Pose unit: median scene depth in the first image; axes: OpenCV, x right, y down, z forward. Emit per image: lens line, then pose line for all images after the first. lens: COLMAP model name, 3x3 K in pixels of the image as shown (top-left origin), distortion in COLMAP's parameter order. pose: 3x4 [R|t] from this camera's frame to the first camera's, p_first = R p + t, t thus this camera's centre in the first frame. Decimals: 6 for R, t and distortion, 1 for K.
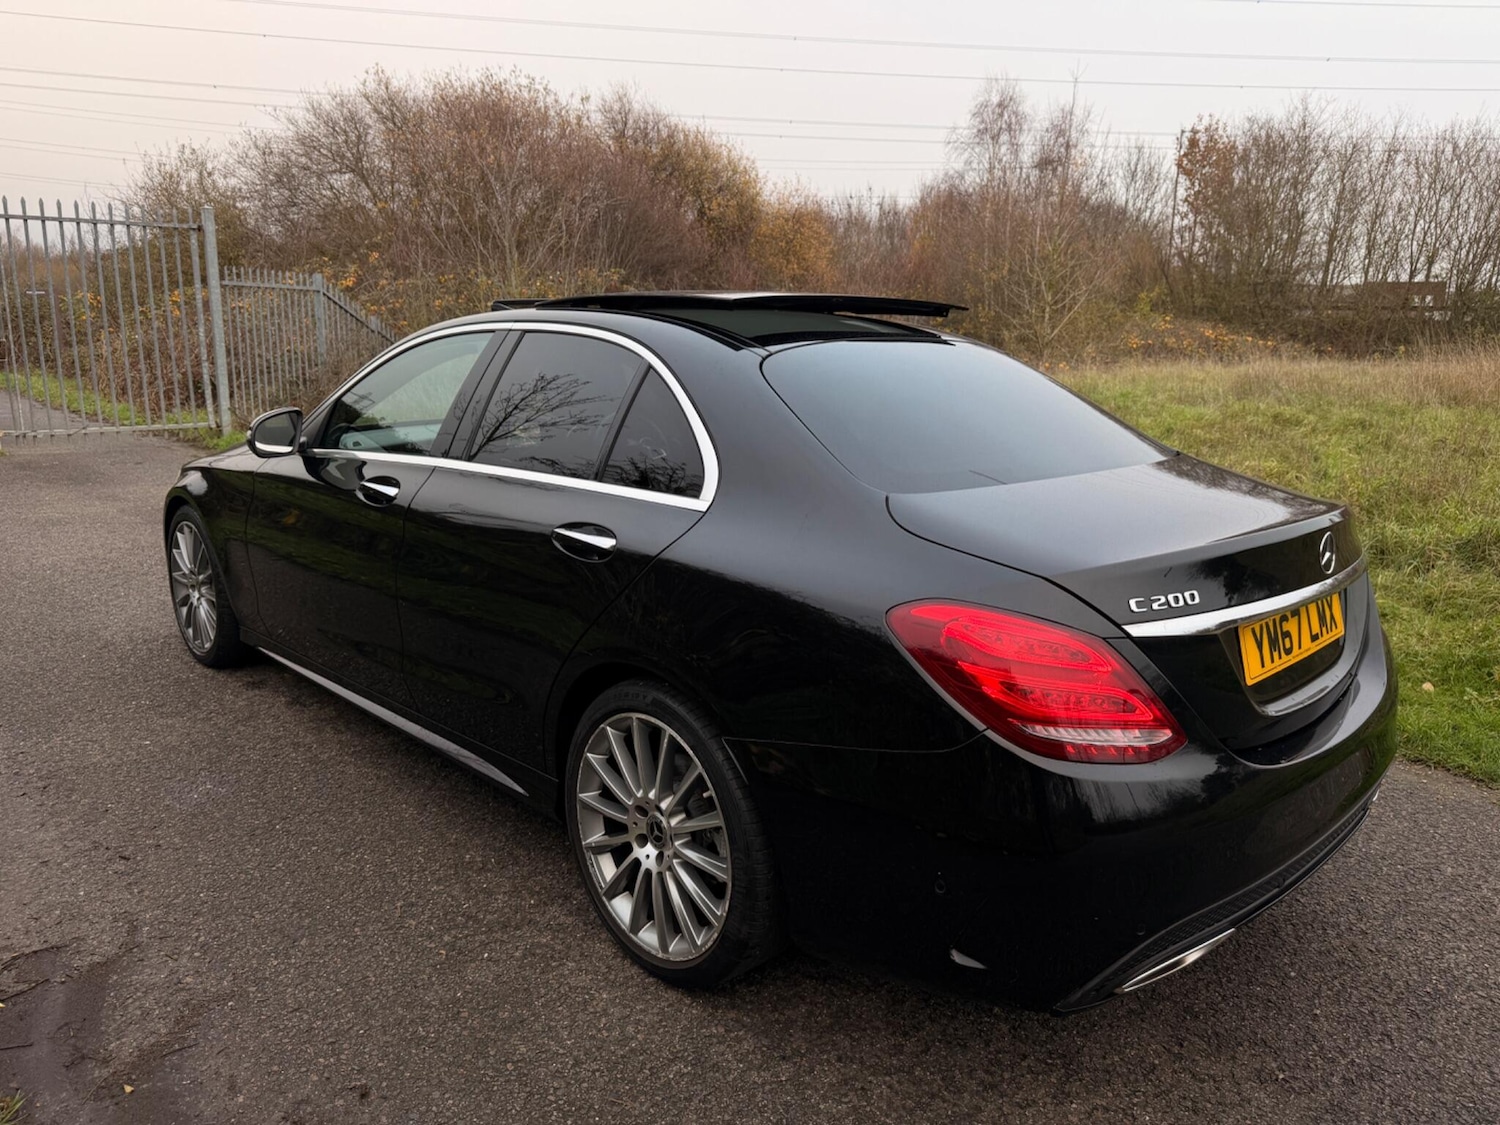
lens RADIAL K [[1056.2, 0, 757.5], [0, 1056.2, 555.3], [0, 0, 1]] dist [0.040733, -0.052204]
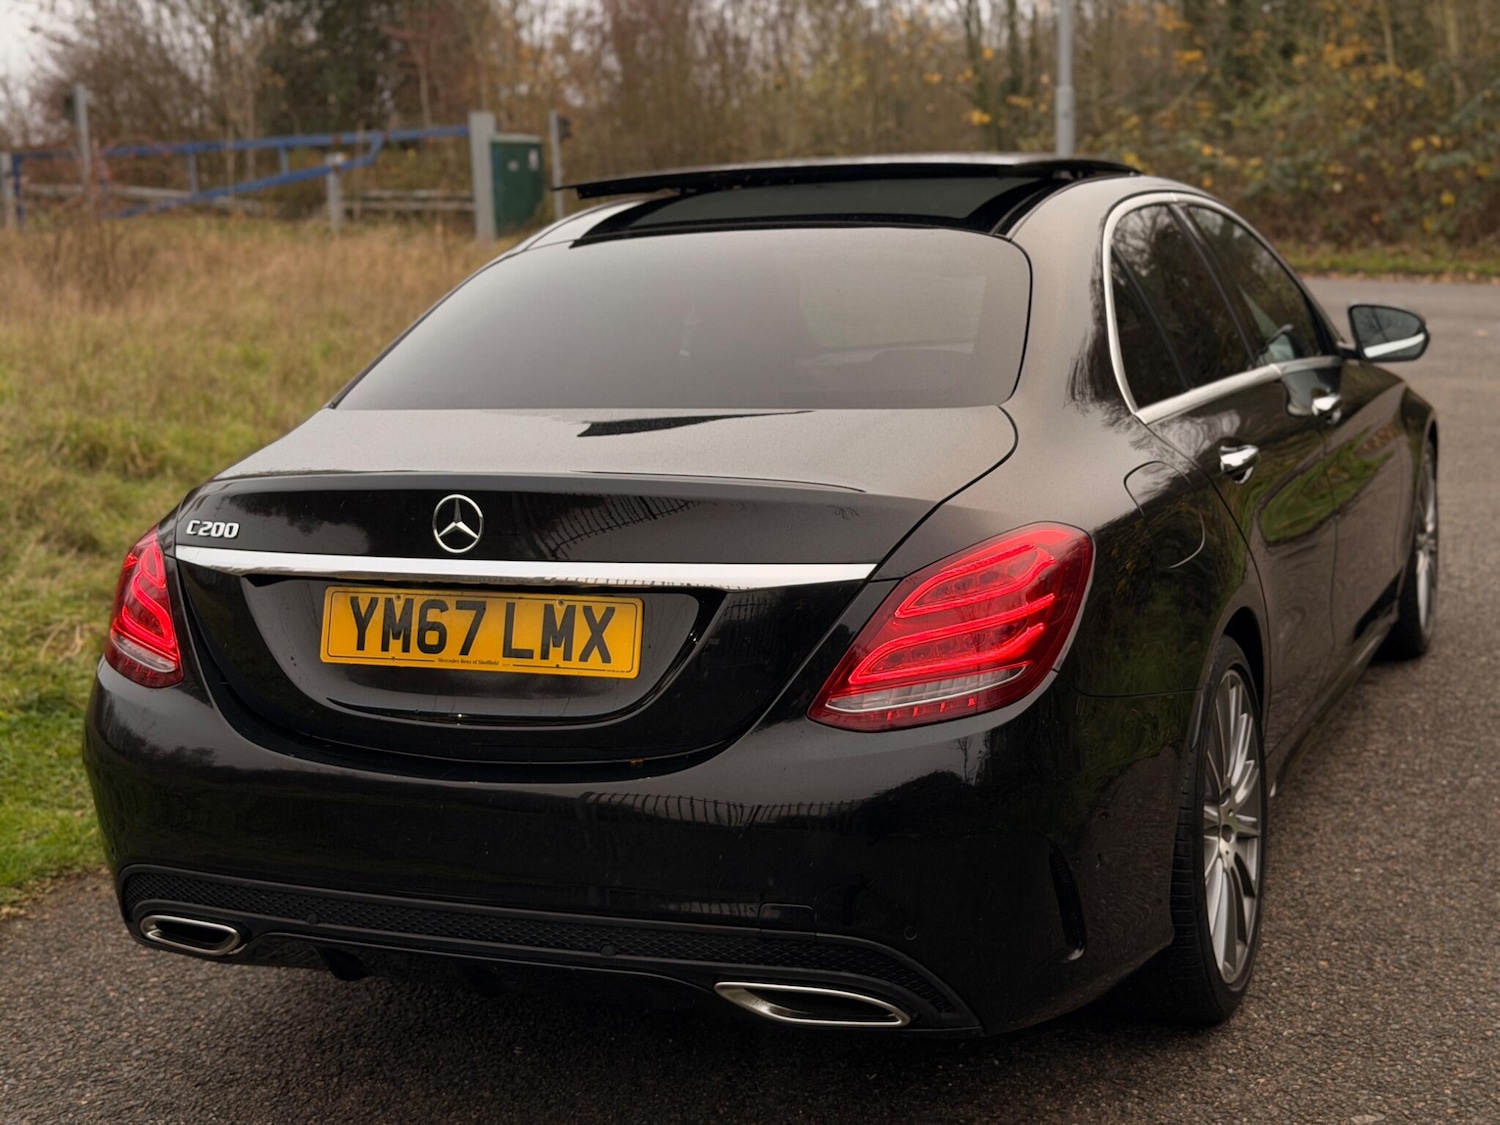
lens RADIAL K [[2094.1, 0, 750.0], [0, 2094.1, 562.5], [0, 0, 1]] dist [0.207165, -0.343299]
pose [[0.400485, 0.121242, -0.908247, 1.199955], [-0.144991, 0.987105, 0.067836, -0.063764], [0.904759, 0.104521, 0.412900, 0.365508]]
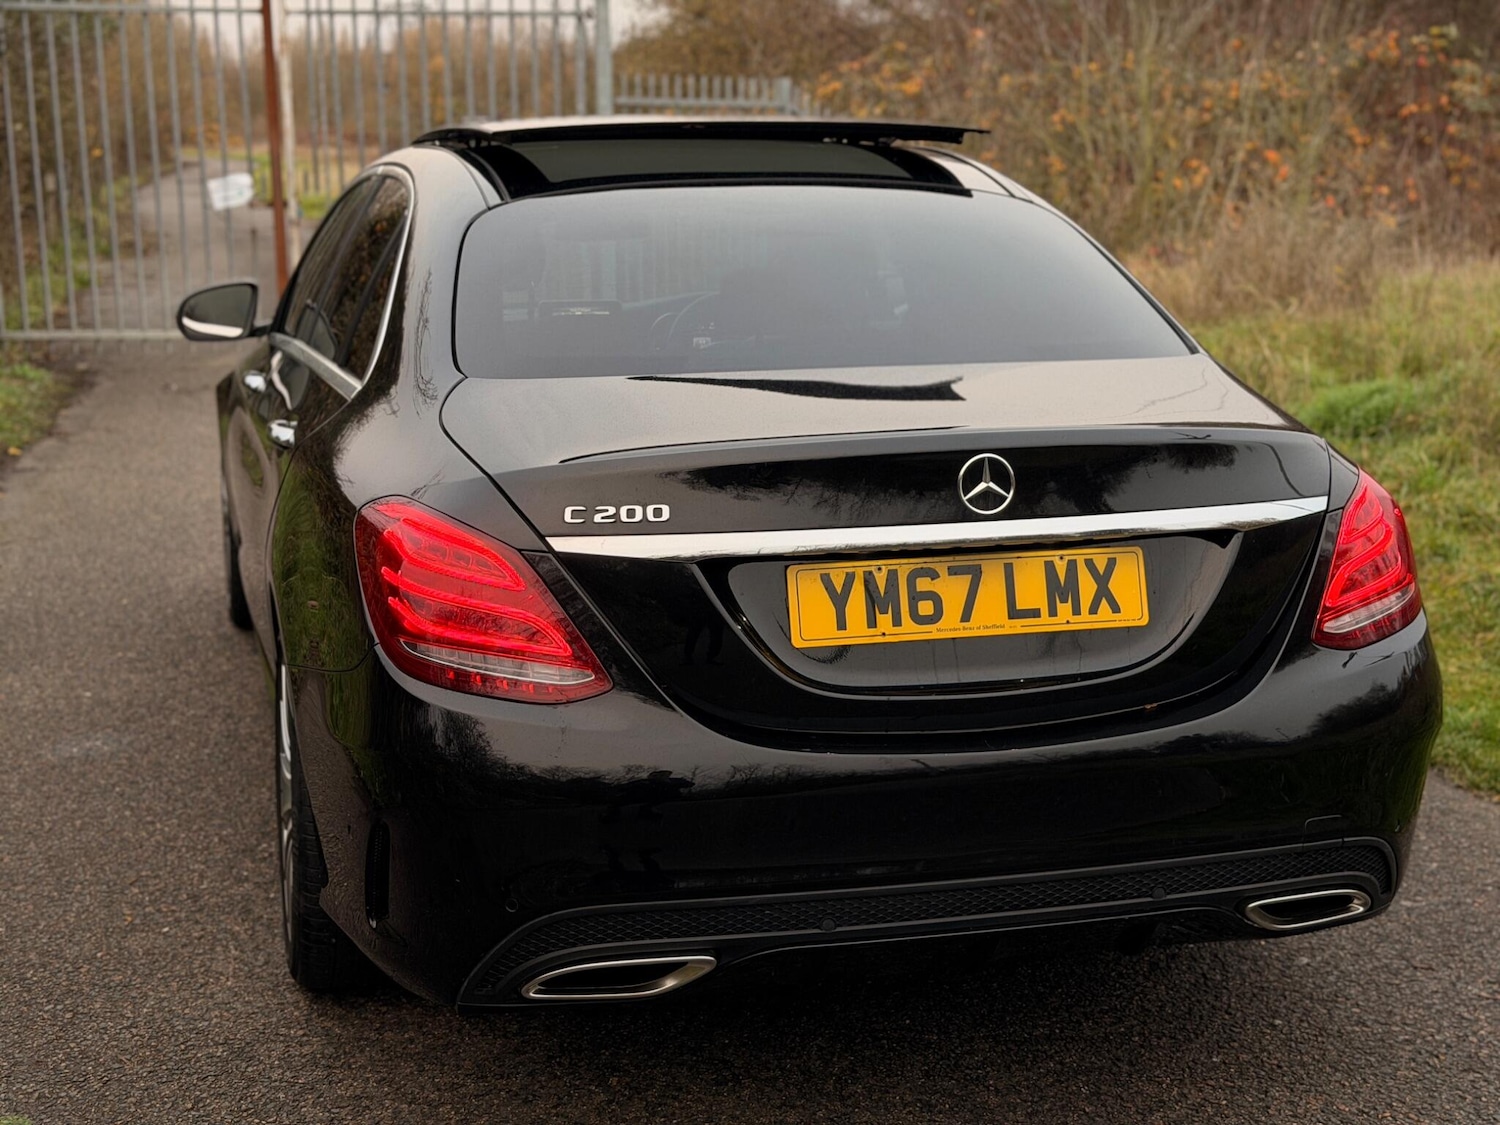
lens RADIAL K [[2094.1, 0, 750.0], [0, 2094.1, 562.5], [0, 0, 1]] dist [0.207165, -0.343299]
pose [[0.873966, 0.071407, -0.480713, 0.666049], [-0.081476, 0.996675, -0.000079, 0.038682], [0.479109, 0.039235, 0.876878, -0.178458]]
